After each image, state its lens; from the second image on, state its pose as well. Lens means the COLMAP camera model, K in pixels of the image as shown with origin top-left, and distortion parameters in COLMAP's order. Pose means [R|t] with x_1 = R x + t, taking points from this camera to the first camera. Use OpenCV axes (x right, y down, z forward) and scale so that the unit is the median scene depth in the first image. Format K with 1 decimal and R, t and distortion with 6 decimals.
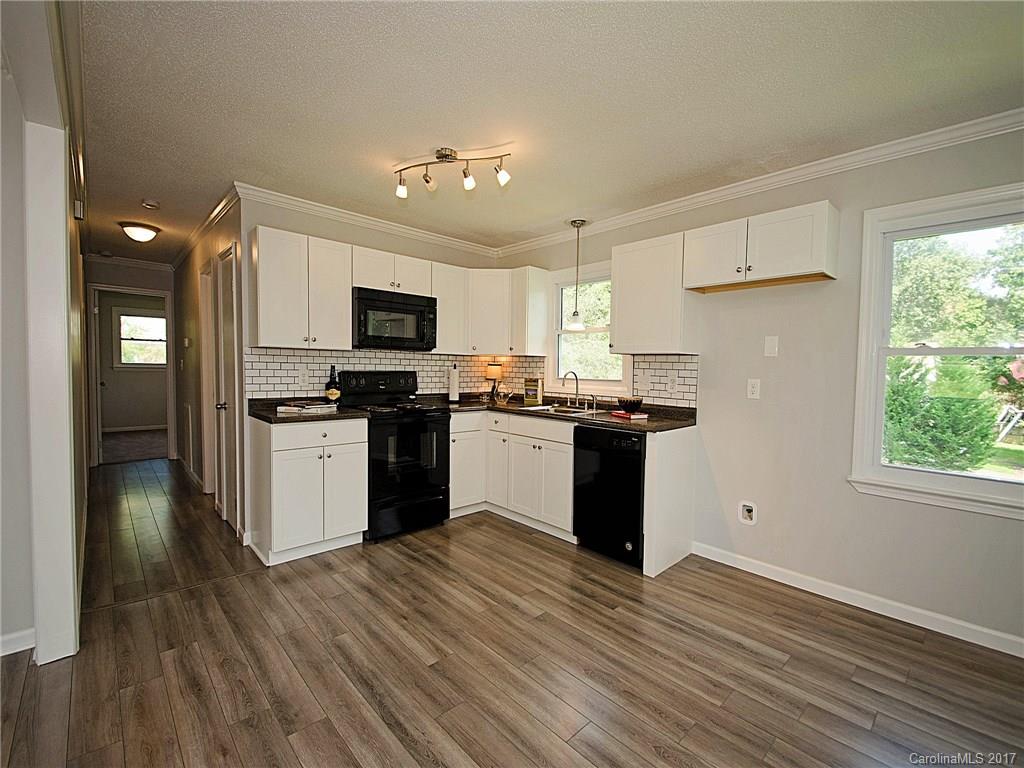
lens RADIAL K [[445.8, 0, 516.9], [0, 445.8, 384.8], [0, 0, 1]] dist [0.001607, -0.002899]
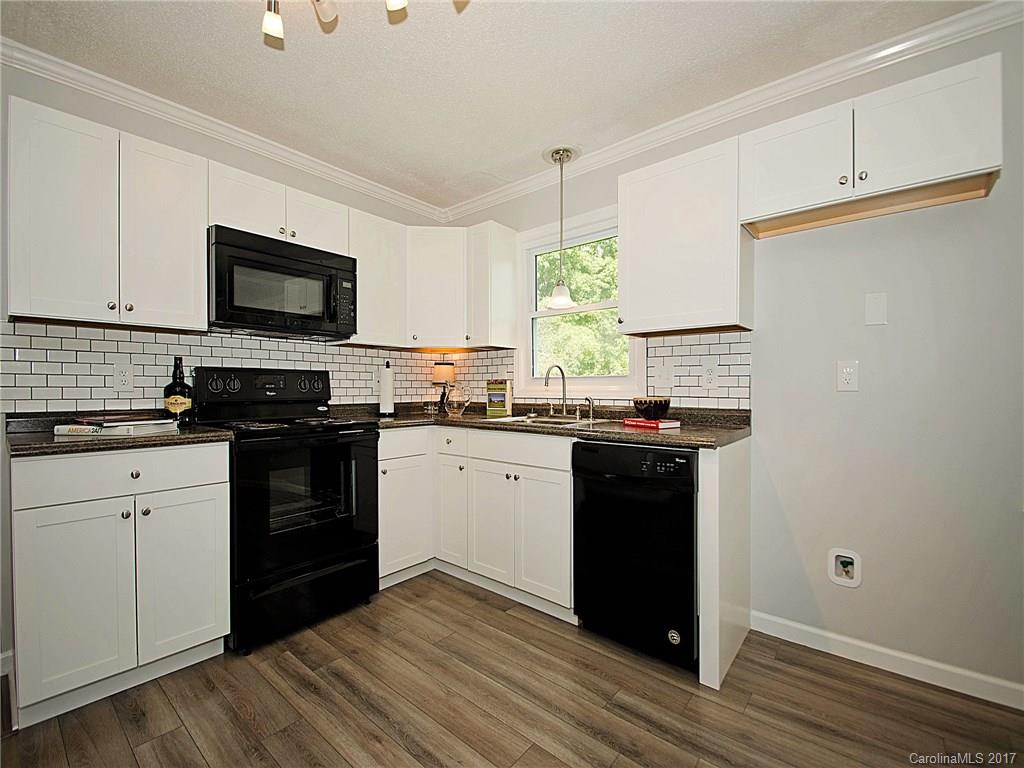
lens RADIAL K [[445.8, 0, 519.6], [0, 445.8, 384.8], [0, 0, 1]] dist [0.001607, -0.002899]
pose [[0.992294, -0.017900, 0.122603, -0.024015], [0.023481, 0.998746, -0.044227, 0.034366], [-0.121658, 0.046765, 0.991470, 0.352919]]
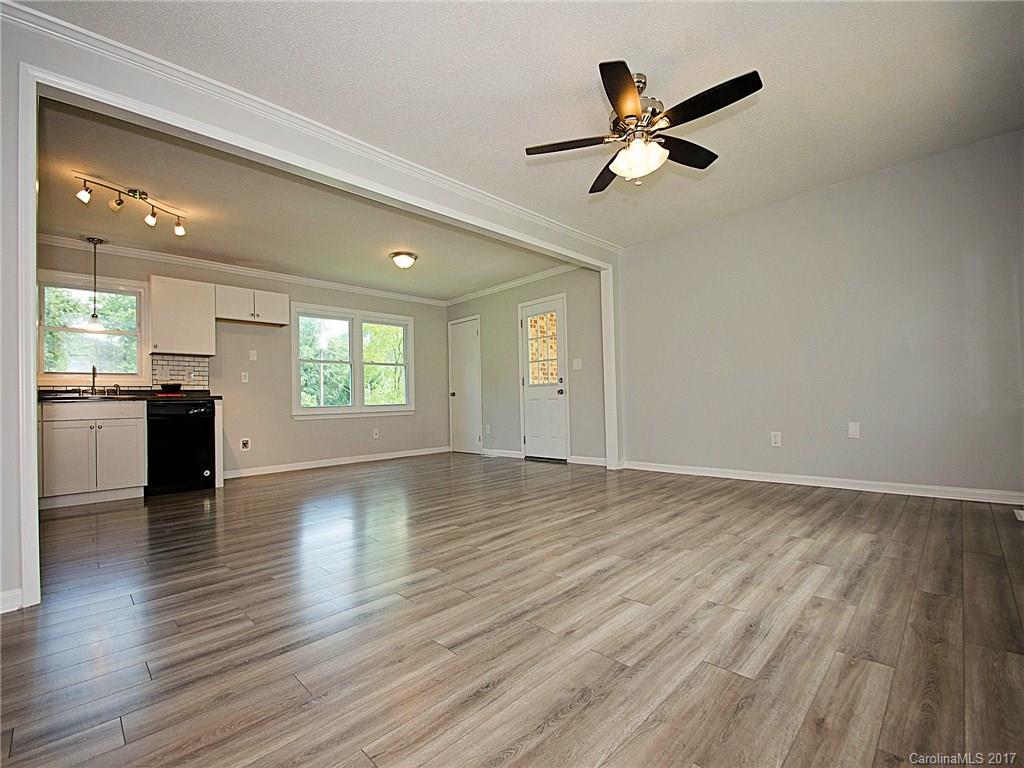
lens RADIAL K [[445.8, 0, 511.7], [0, 445.8, 394.0], [0, 0, 1]] dist [0.001607, -0.002899]
pose [[-0.035246, 0.003470, 0.999373, -1.190023], [0.068910, 0.997622, -0.001033, 0.135970], [-0.997000, 0.068830, -0.035401, -0.040761]]
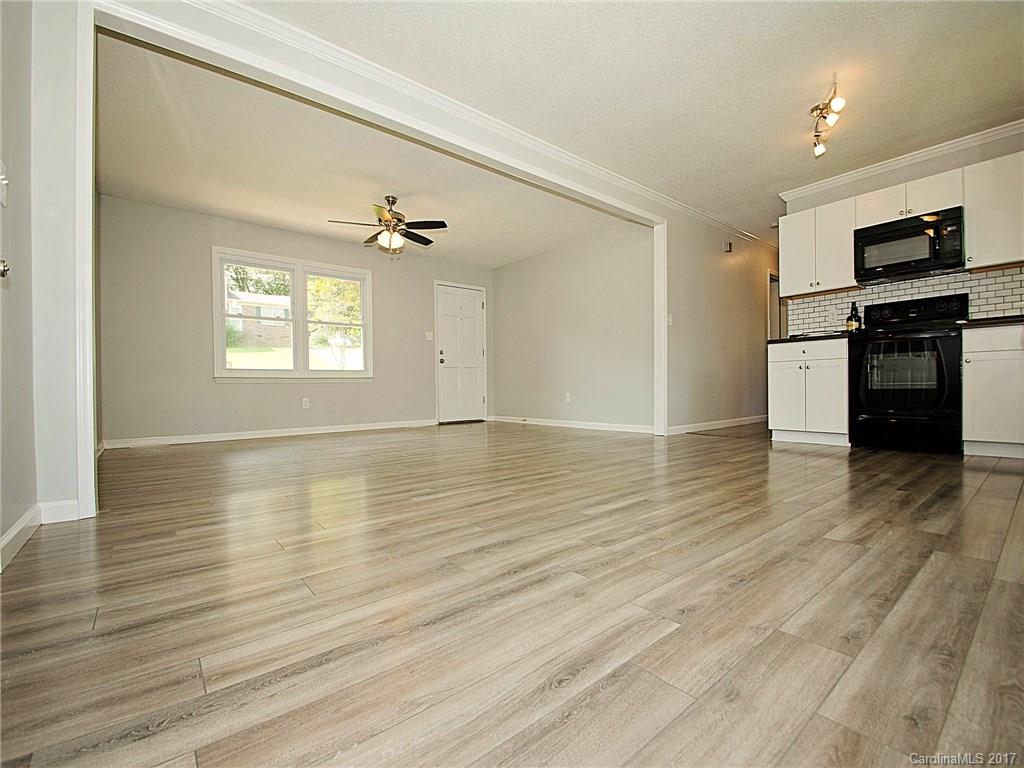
lens RADIAL K [[445.8, 0, 512.3], [0, 445.8, 386.1], [0, 0, 1]] dist [0.001607, -0.002899]
pose [[-0.054558, -0.012531, -0.998432, 0.857261], [-0.019104, 0.999751, -0.011504, 0.221058], [0.998328, 0.018446, -0.054784, 0.169490]]
